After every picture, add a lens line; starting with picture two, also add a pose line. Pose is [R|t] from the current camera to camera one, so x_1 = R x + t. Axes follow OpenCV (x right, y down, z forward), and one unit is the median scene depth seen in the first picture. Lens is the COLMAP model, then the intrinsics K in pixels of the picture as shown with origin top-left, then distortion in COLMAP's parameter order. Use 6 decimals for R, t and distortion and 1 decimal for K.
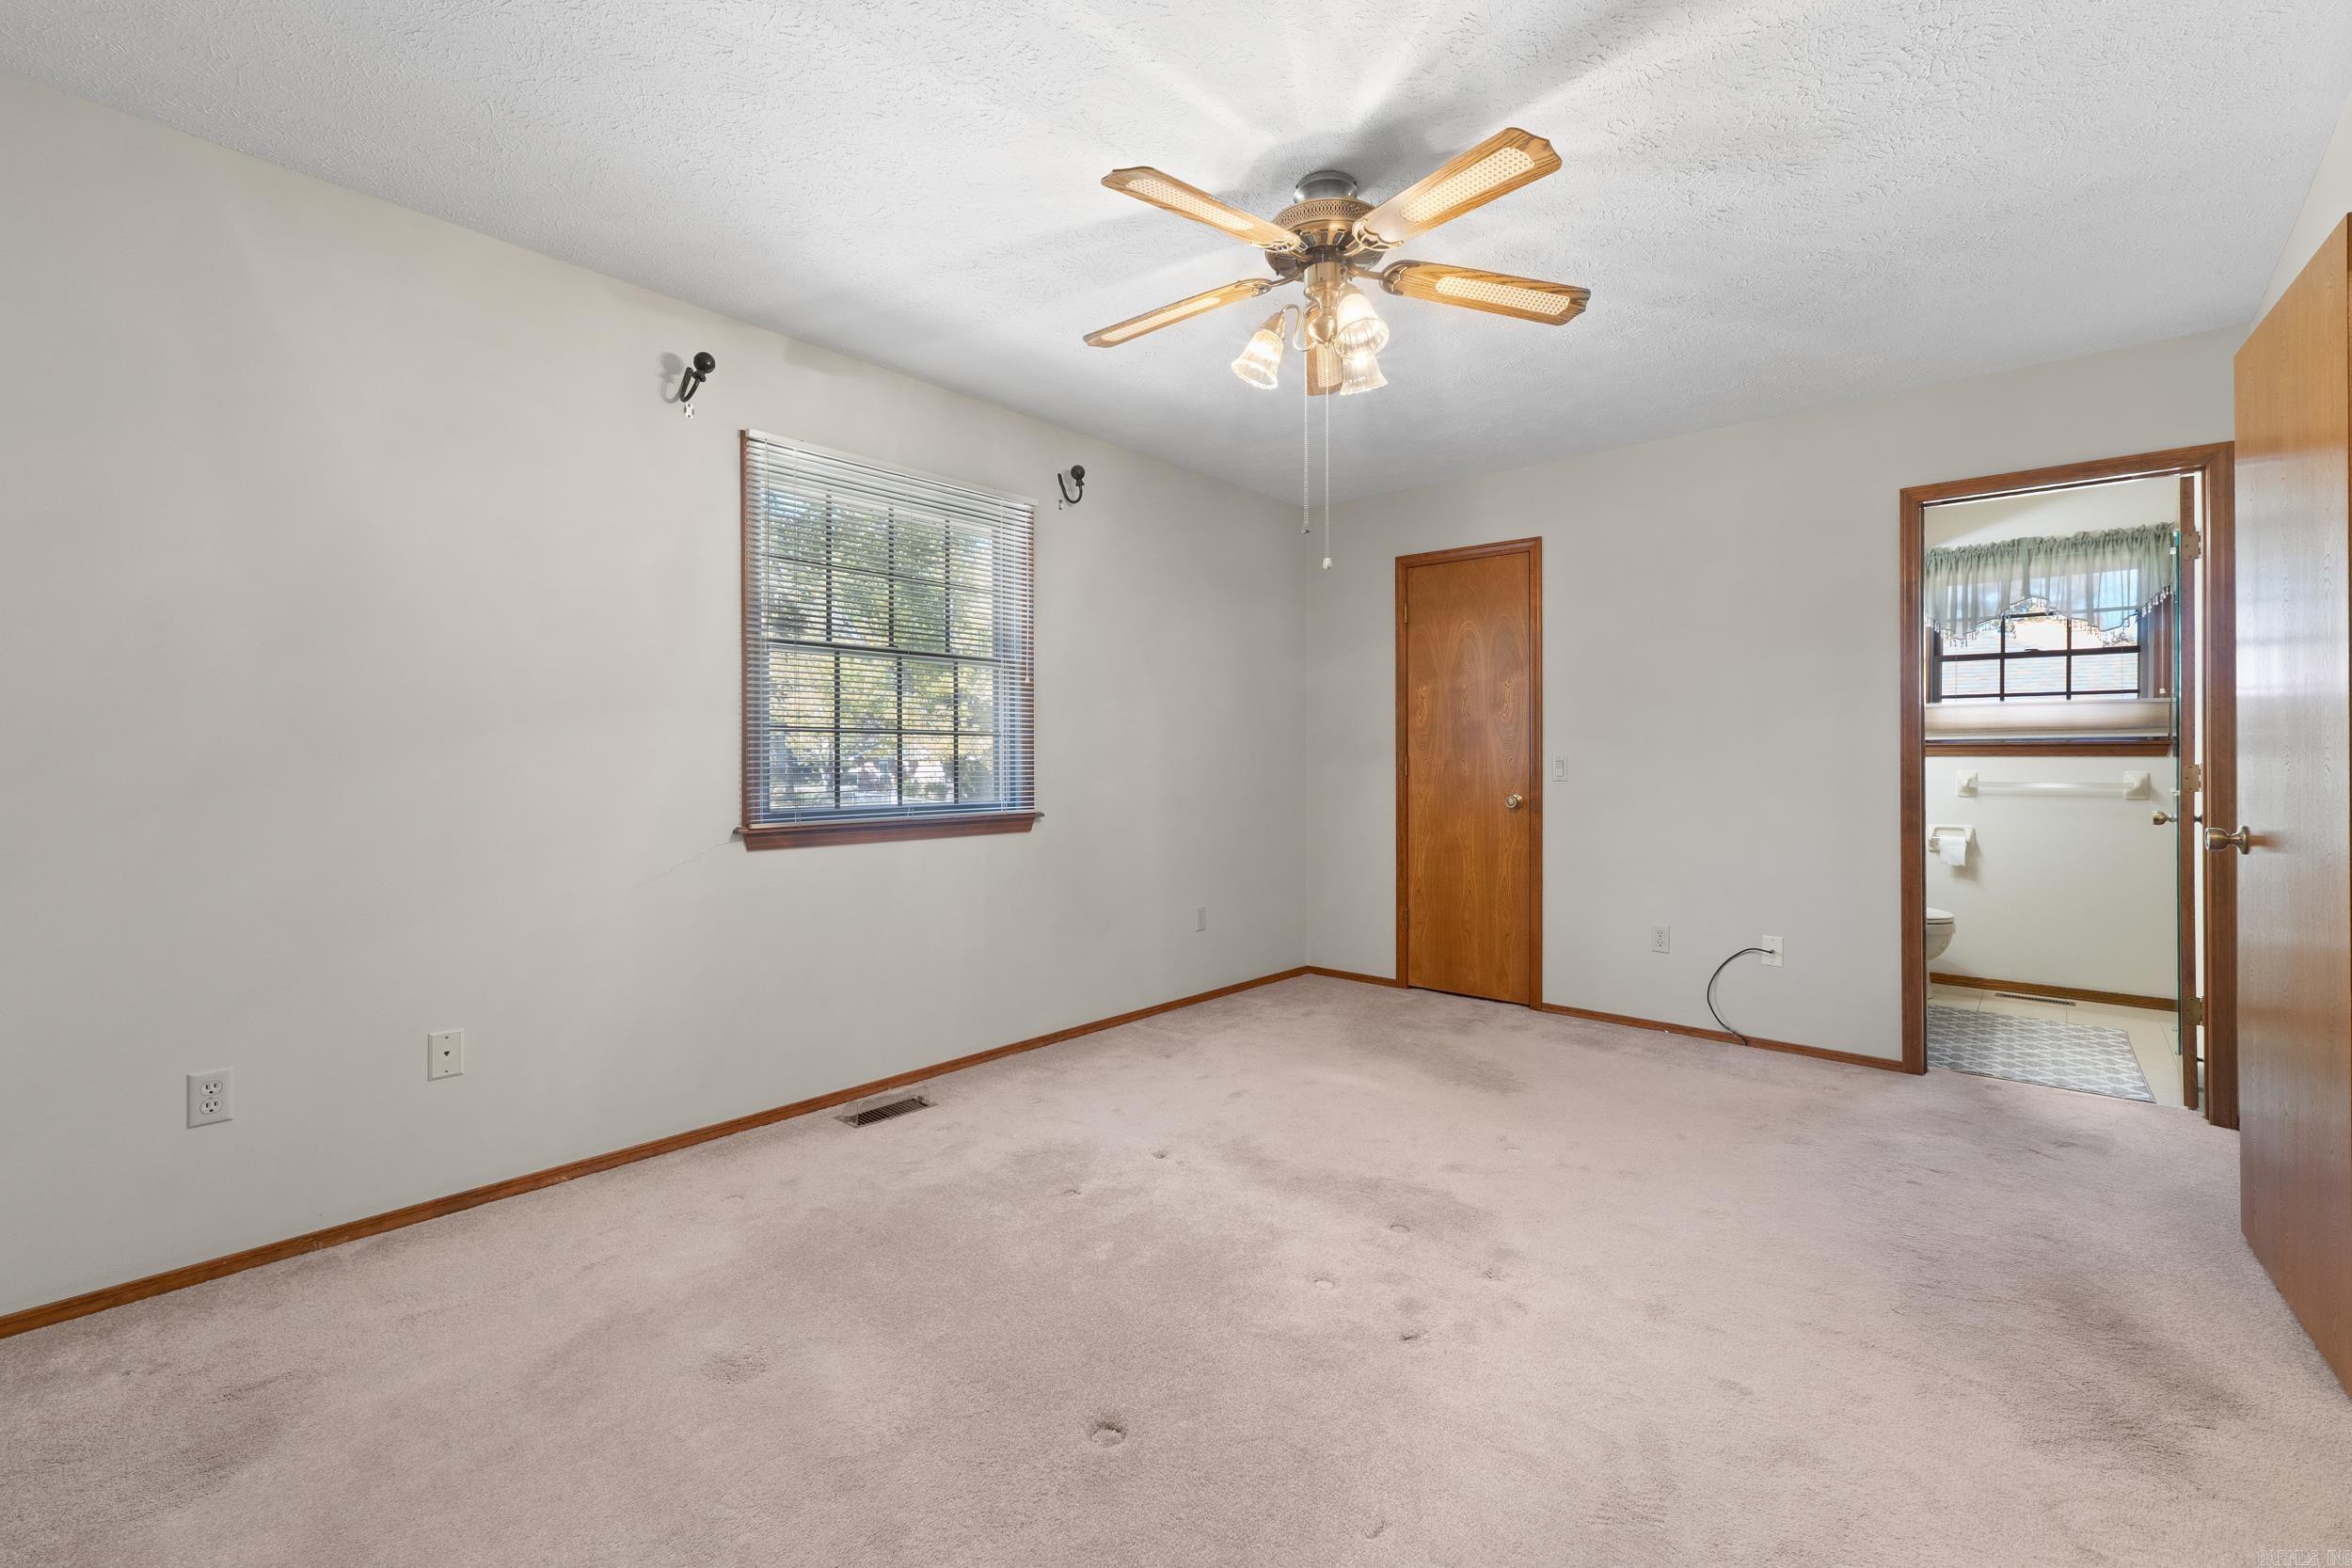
lens RADIAL K [[995.8, 0, 1191.9], [0, 995.8, 765.8], [0, 0, 1]] dist [0.000707, -0.000069]
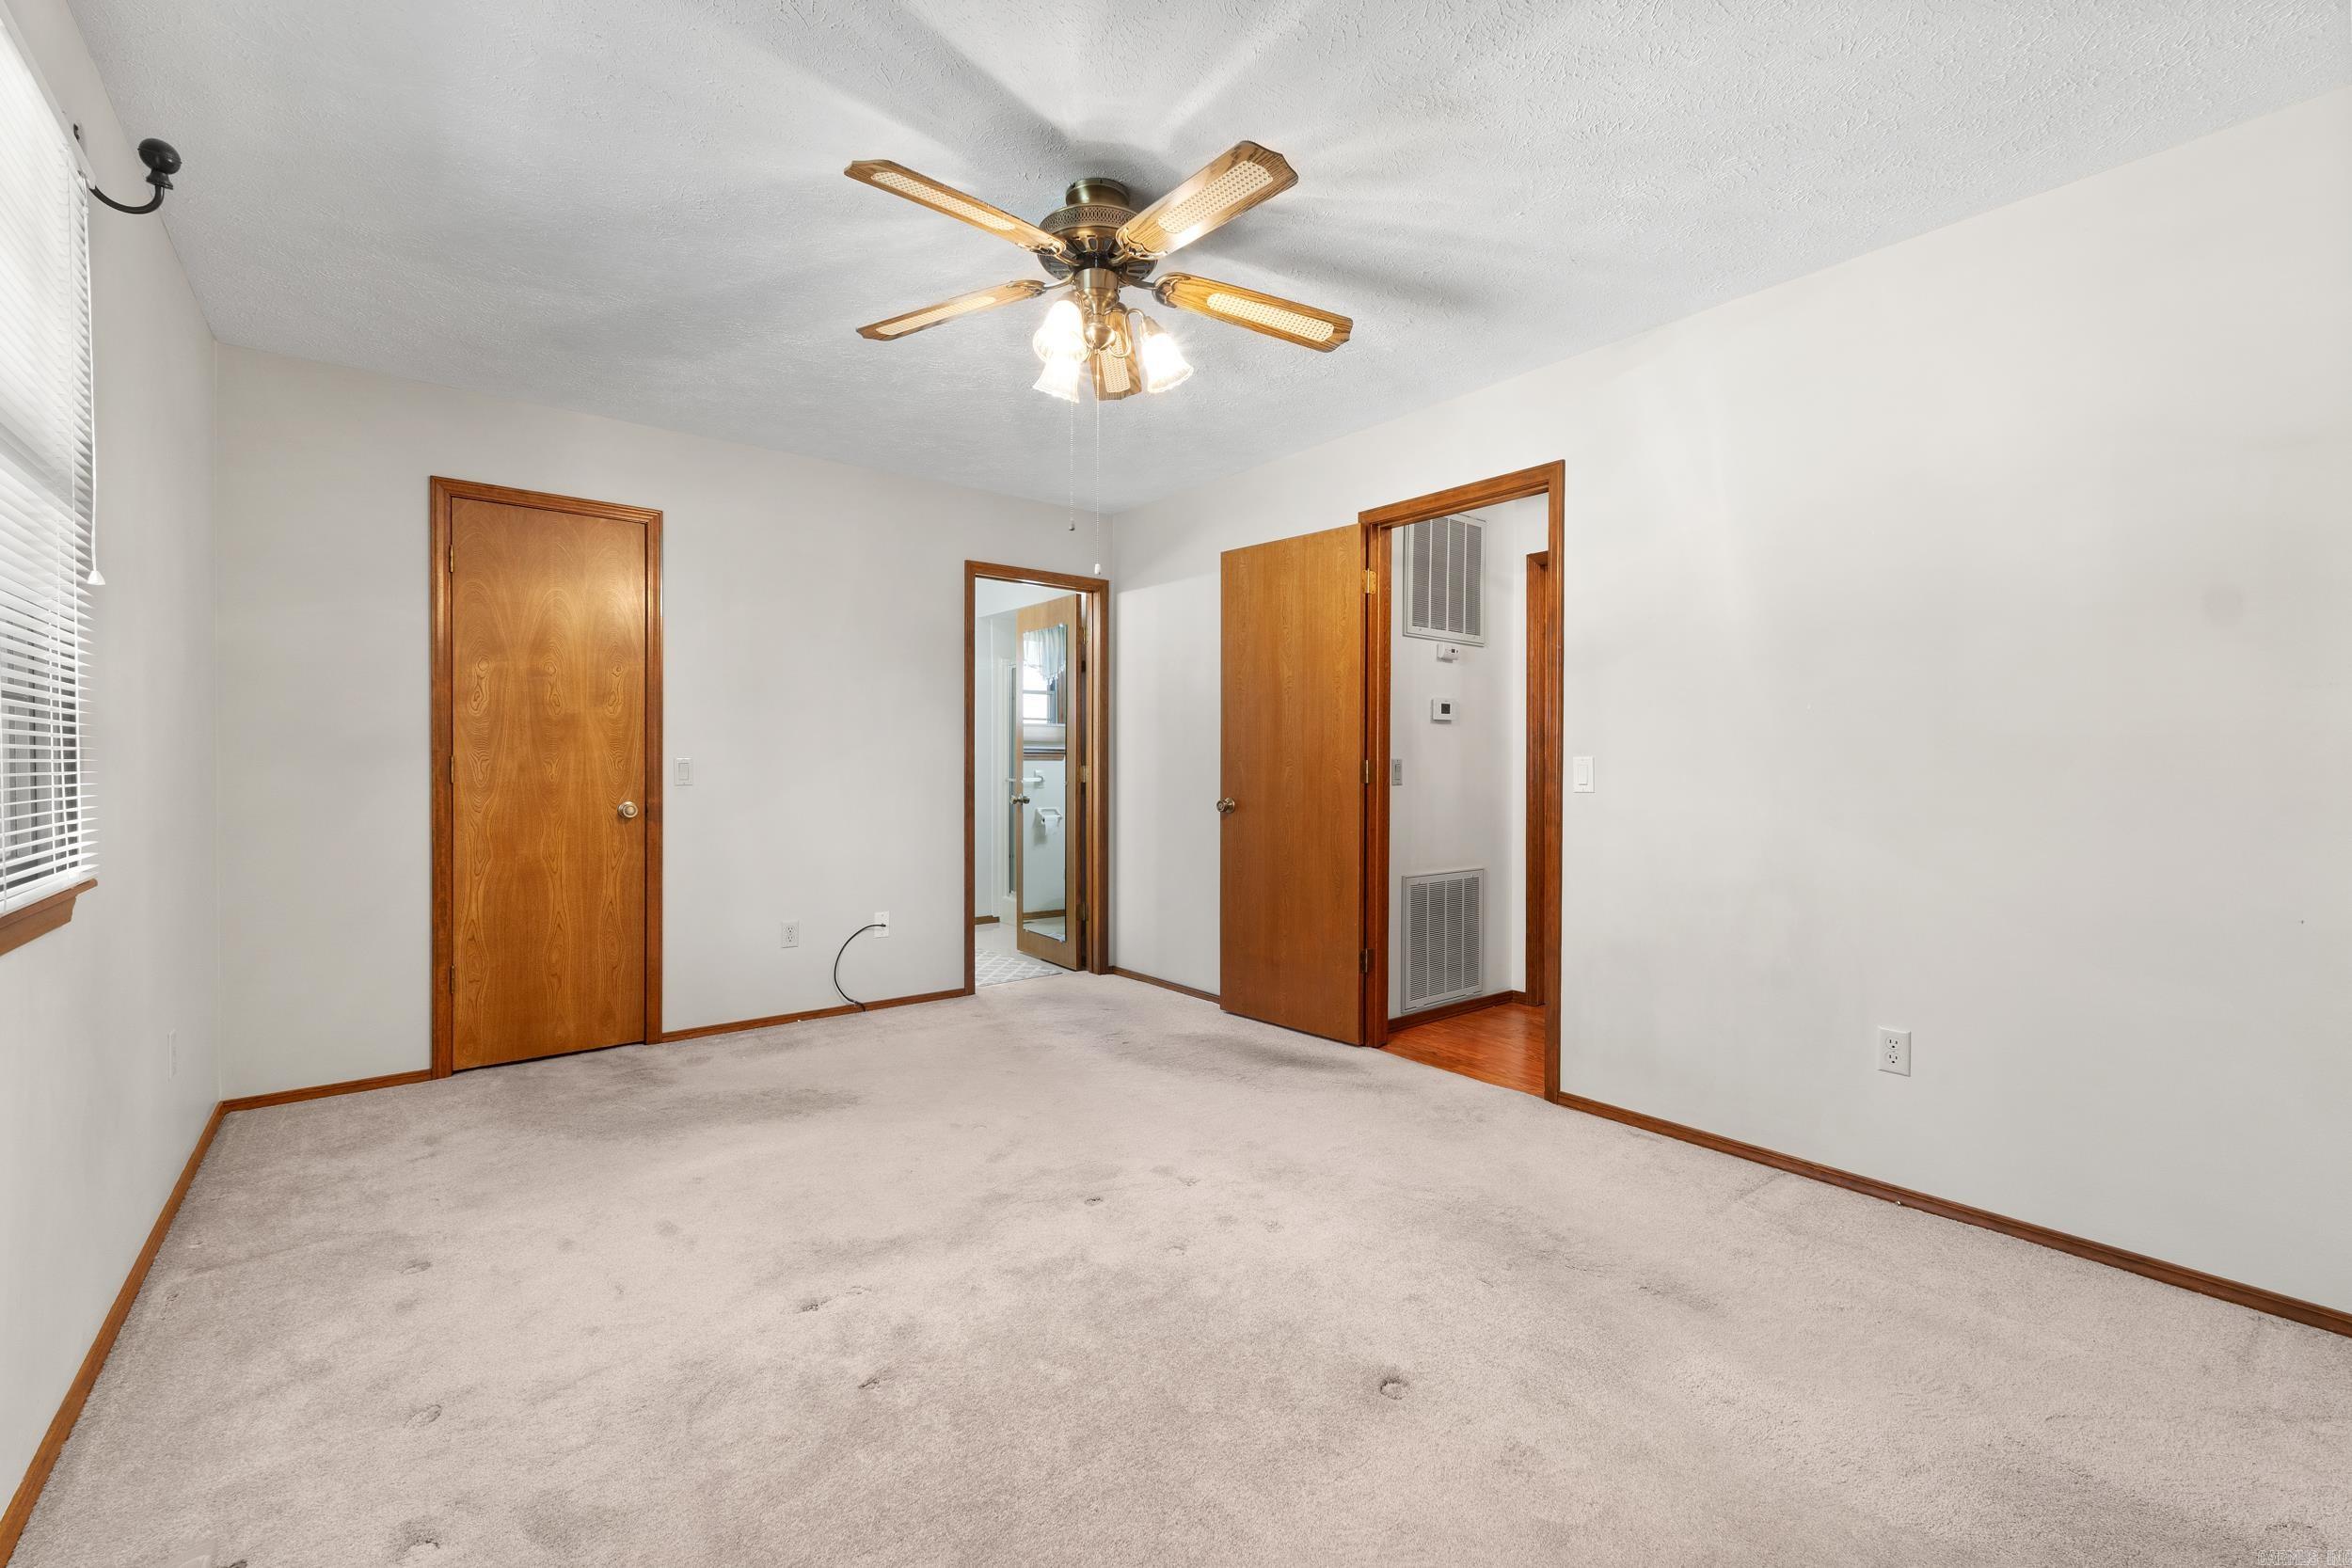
lens RADIAL K [[987.3, 0, 1180.0], [0, 987.3, 779.6], [0, 0, 1]] dist [0.001926, 0.000266]
pose [[0.189421, -0.016141, 0.981763, -0.493994], [0.001177, 0.999868, 0.016212, -0.004465], [-0.981895, -0.001915, 0.189415, 0.431632]]
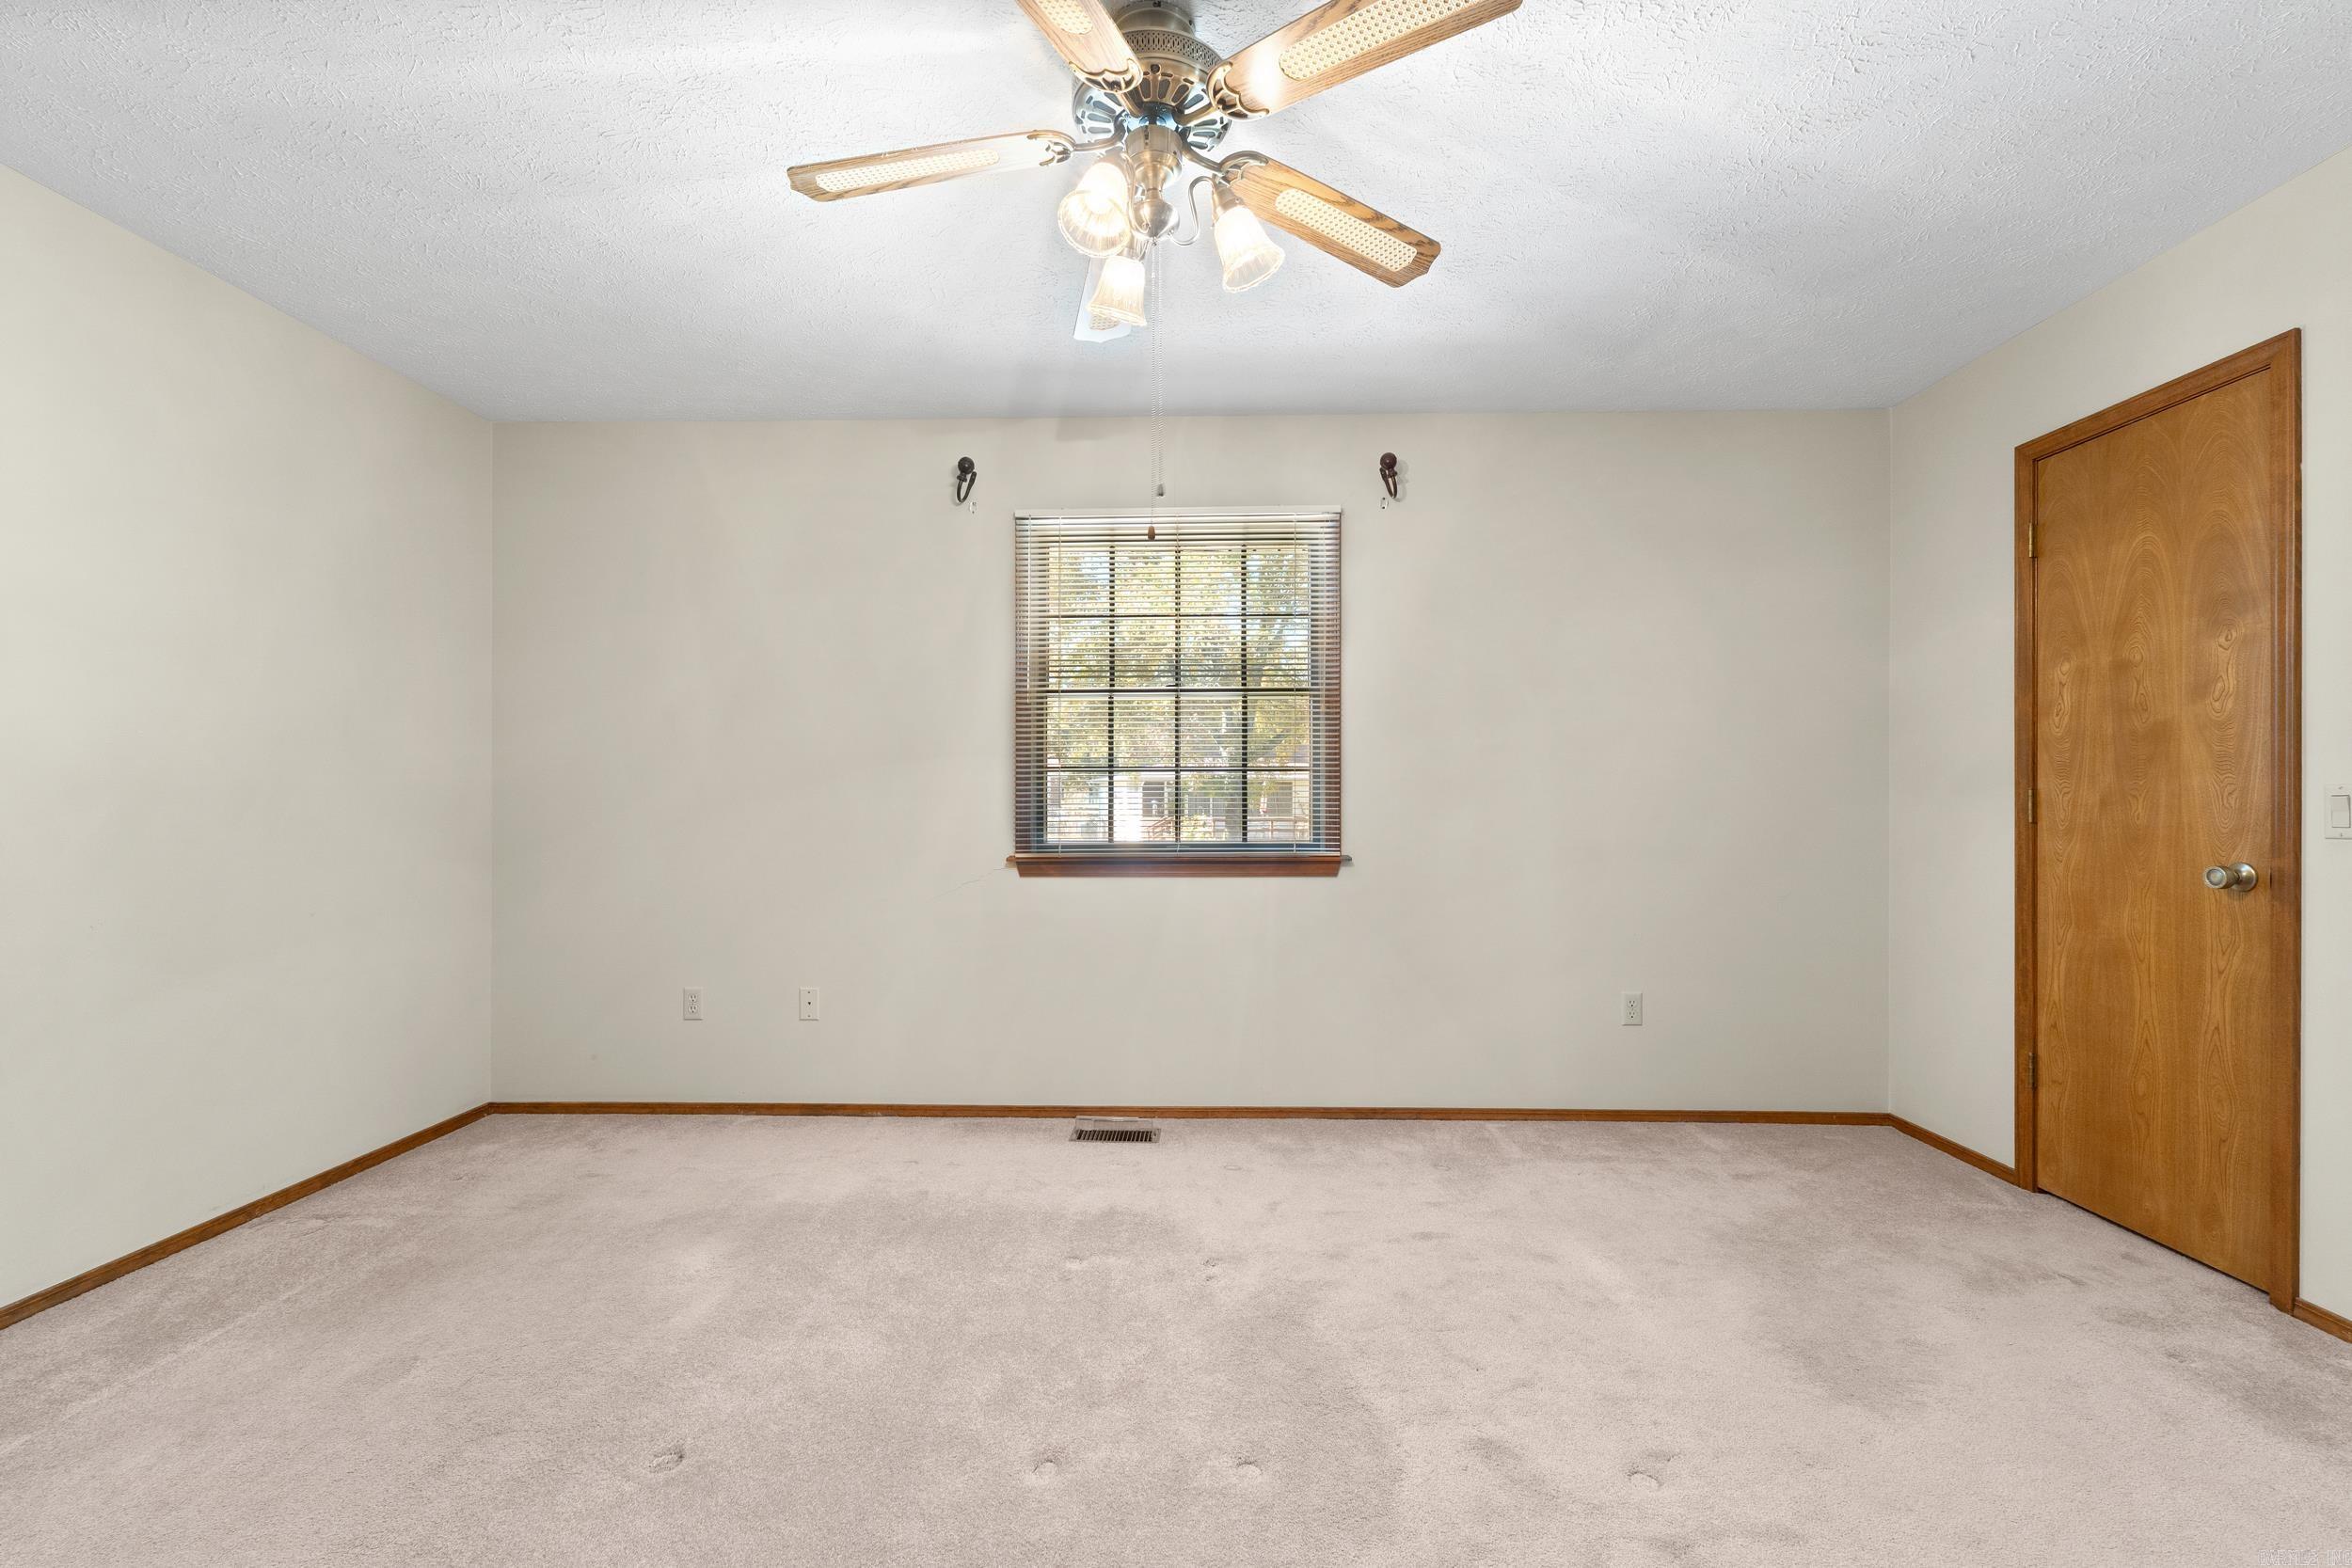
lens RADIAL K [[985.5, 0, 1172.6], [0, 985.5, 810.9], [0, 0, 1]] dist [-0.000199, -0.000148]
pose [[0.638105, 0.007020, -0.769918, 0.425326], [-0.002794, 0.999973, 0.006801, 0.001041], [0.769945, -0.002189, 0.638107, 0.318541]]
